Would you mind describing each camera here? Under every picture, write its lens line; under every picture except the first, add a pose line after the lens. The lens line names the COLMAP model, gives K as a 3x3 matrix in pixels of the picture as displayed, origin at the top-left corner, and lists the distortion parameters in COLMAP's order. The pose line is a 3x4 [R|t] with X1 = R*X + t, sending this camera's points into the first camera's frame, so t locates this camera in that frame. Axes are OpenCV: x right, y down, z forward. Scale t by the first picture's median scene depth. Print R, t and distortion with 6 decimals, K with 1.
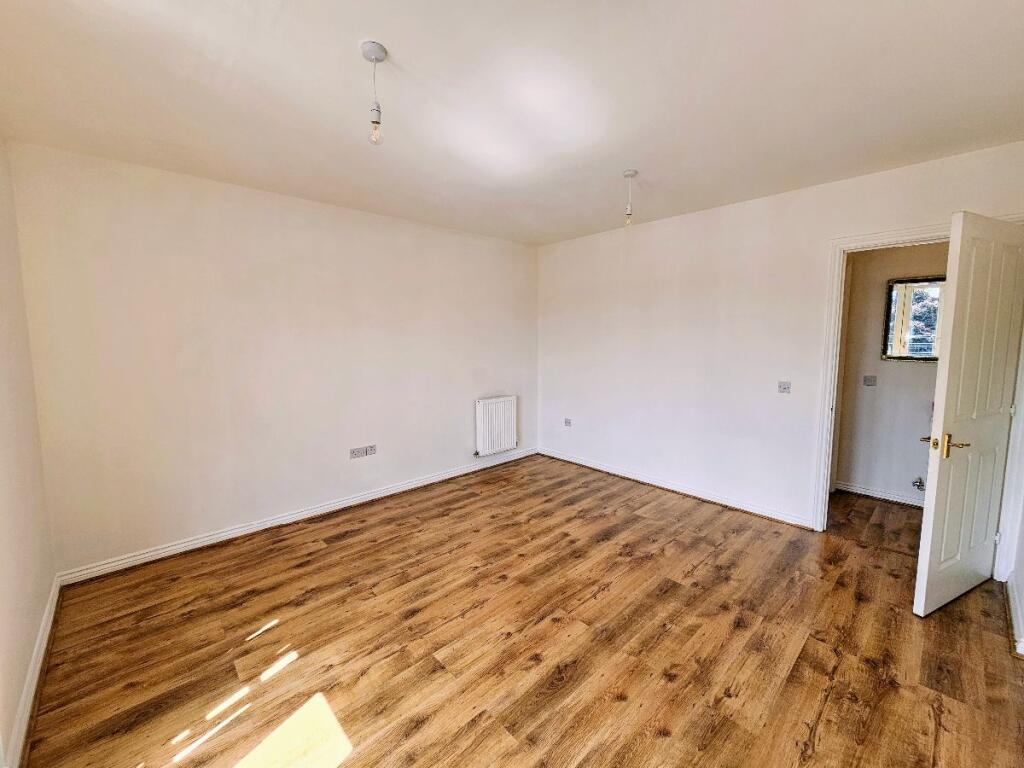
lens RADIAL K [[415.0, 0, 514.9], [0, 415.0, 382.6], [0, 0, 1]] dist [-0.001321, 0.001159]
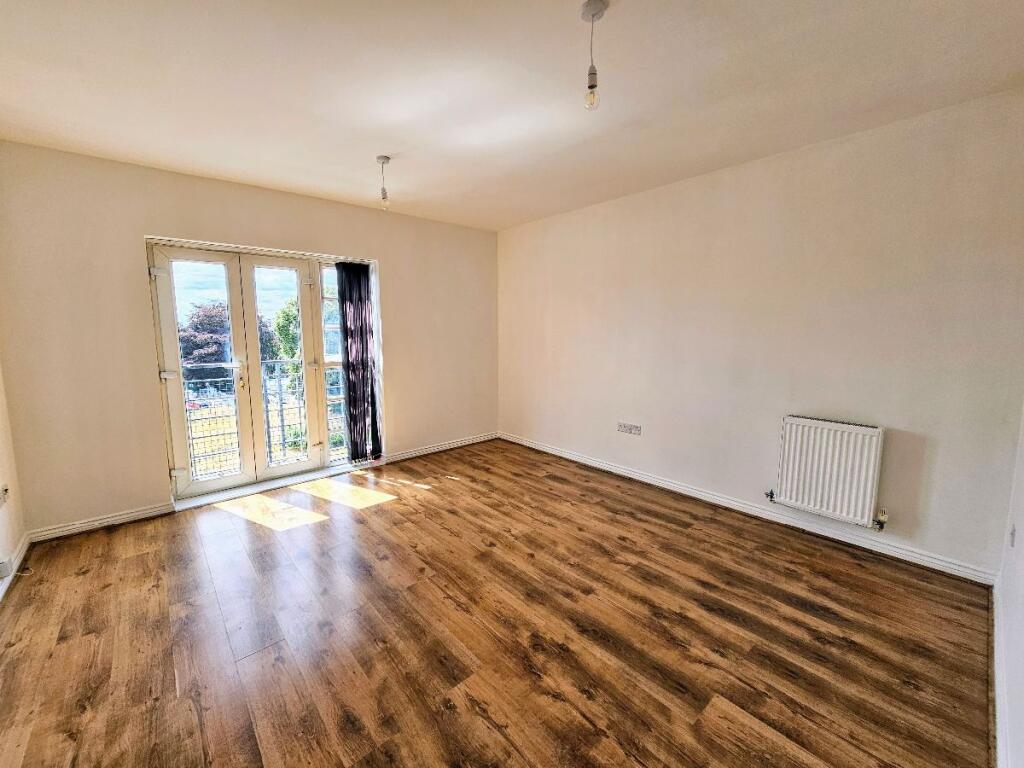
lens RADIAL K [[415.0, 0, 514.6], [0, 415.0, 382.1], [0, 0, 1]] dist [-0.001321, 0.001159]
pose [[-0.030723, 0.130381, -0.990988, 0.846597], [-0.103434, 0.985718, 0.132895, -0.078460], [0.994162, 0.106585, -0.016798, 0.902133]]
